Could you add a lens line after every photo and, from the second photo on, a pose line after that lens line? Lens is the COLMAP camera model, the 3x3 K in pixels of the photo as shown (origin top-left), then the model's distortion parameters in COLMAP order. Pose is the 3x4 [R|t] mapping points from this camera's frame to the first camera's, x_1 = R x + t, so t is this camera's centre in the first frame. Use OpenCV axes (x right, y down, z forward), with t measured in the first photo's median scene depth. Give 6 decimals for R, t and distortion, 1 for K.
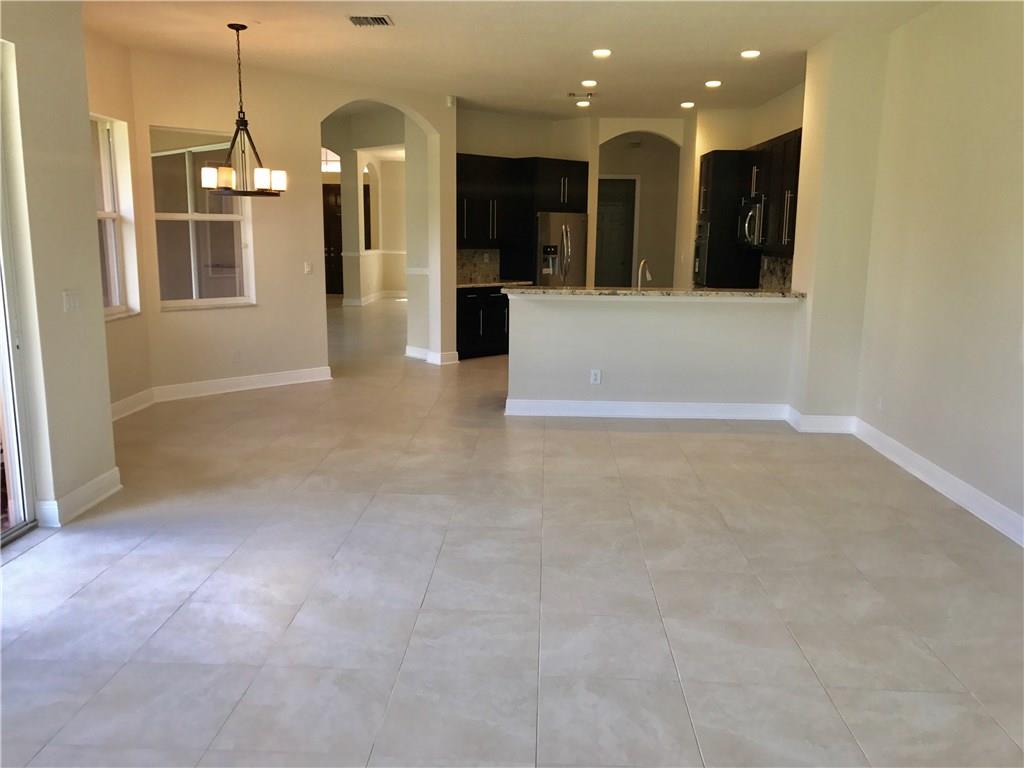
lens RADIAL K [[842.8, 0, 512.9], [0, 842.8, 390.0], [0, 0, 1]] dist [0.076282, -0.156187]
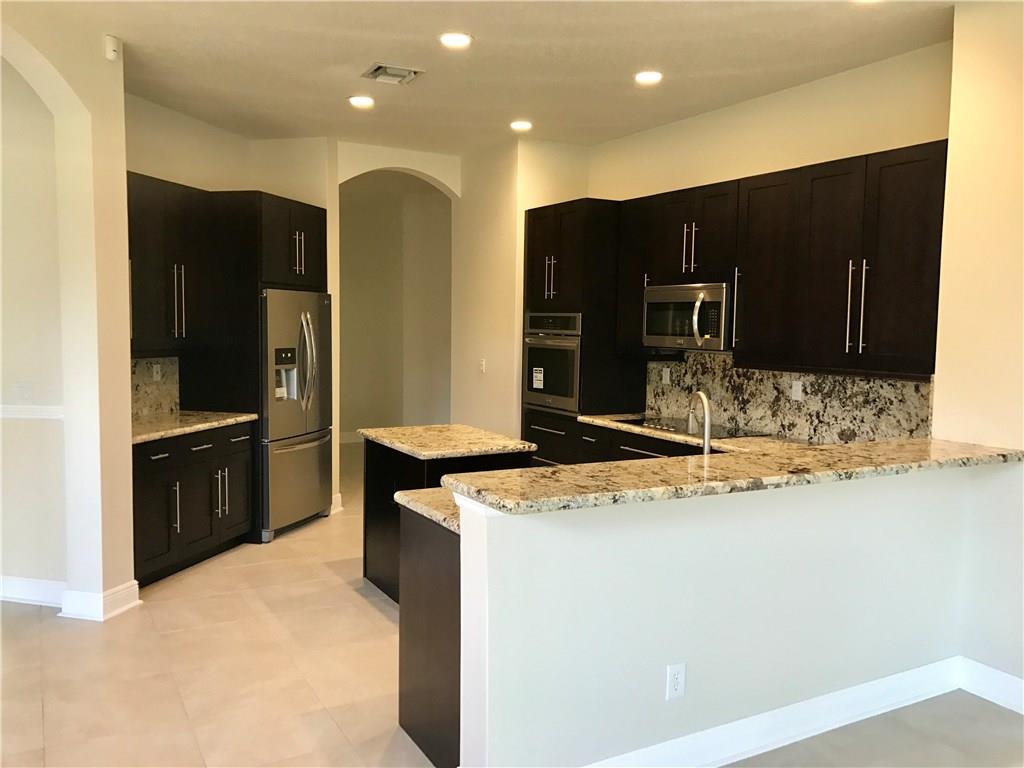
lens RADIAL K [[842.8, 0, 512.9], [0, 842.8, 390.0], [0, 0, 1]] dist [0.076282, -0.156187]
pose [[0.856760, -0.039084, 0.514233, -0.117544], [0.090961, 0.992944, -0.076081, -0.089392], [-0.507631, 0.111958, 0.854269, 0.459657]]
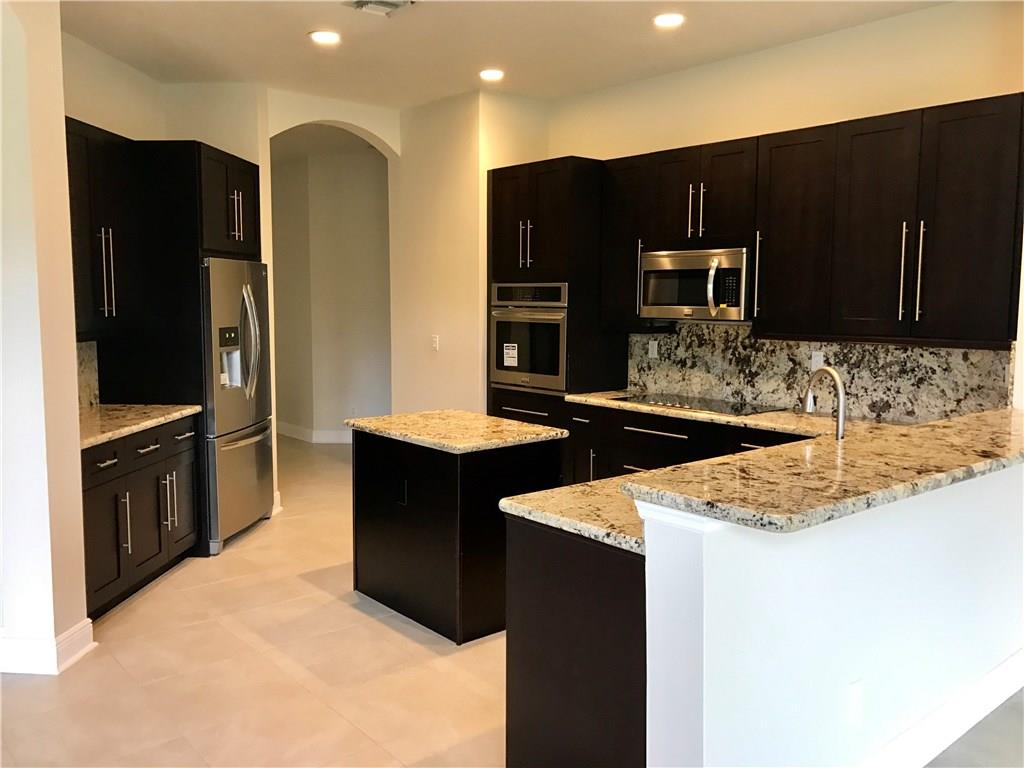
lens RADIAL K [[845.0, 0, 512.0], [0, 845.0, 384.0], [0, 0, 1]] dist [0.042444, -0.085369]
pose [[0.746588, -0.075877, 0.660945, -0.157644], [0.129813, 0.990994, -0.032868, -0.105067], [-0.652498, 0.110338, 0.749714, 0.552936]]
